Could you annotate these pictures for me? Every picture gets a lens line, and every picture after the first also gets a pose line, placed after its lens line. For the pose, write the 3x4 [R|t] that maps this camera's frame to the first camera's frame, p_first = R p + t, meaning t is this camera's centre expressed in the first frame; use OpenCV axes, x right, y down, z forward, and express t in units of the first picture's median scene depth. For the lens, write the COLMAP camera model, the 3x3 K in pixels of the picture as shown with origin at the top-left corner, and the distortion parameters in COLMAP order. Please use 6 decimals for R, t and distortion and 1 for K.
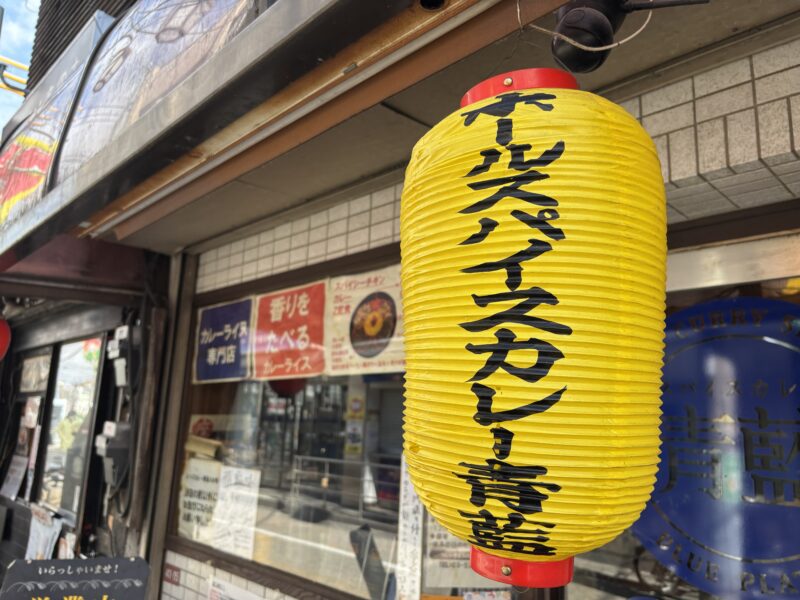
lens RADIAL K [[619.8, 0, 400.0], [0, 619.8, 300.0], [0, 0, 1]] dist [-0.015624, 0.000284]
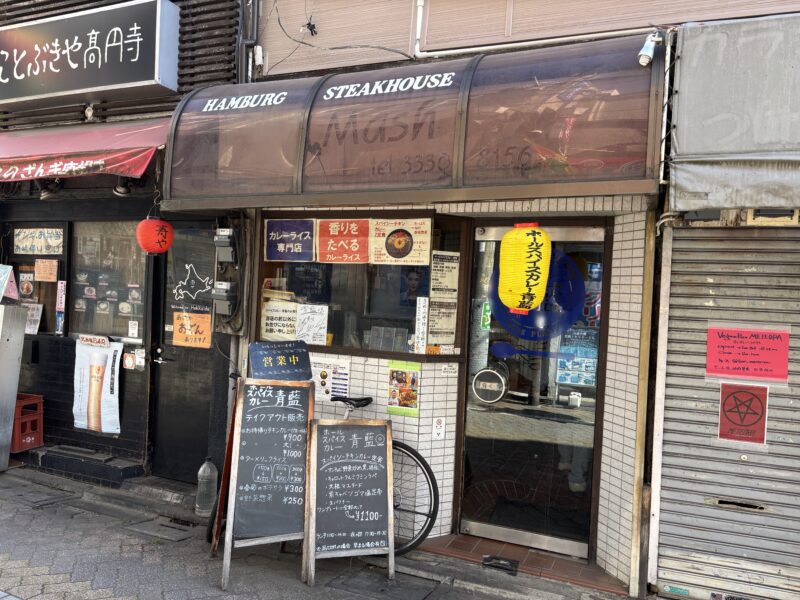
lens RADIAL K [[619.8, 0, 400.0], [0, 619.8, 300.0], [0, 0, 1]] dist [-0.015624, 0.000284]
pose [[0.915406, 0.010452, 0.402397, -0.939022], [-0.098638, 0.975010, 0.199065, -0.209449], [-0.390260, -0.221917, 0.893560, -1.089829]]
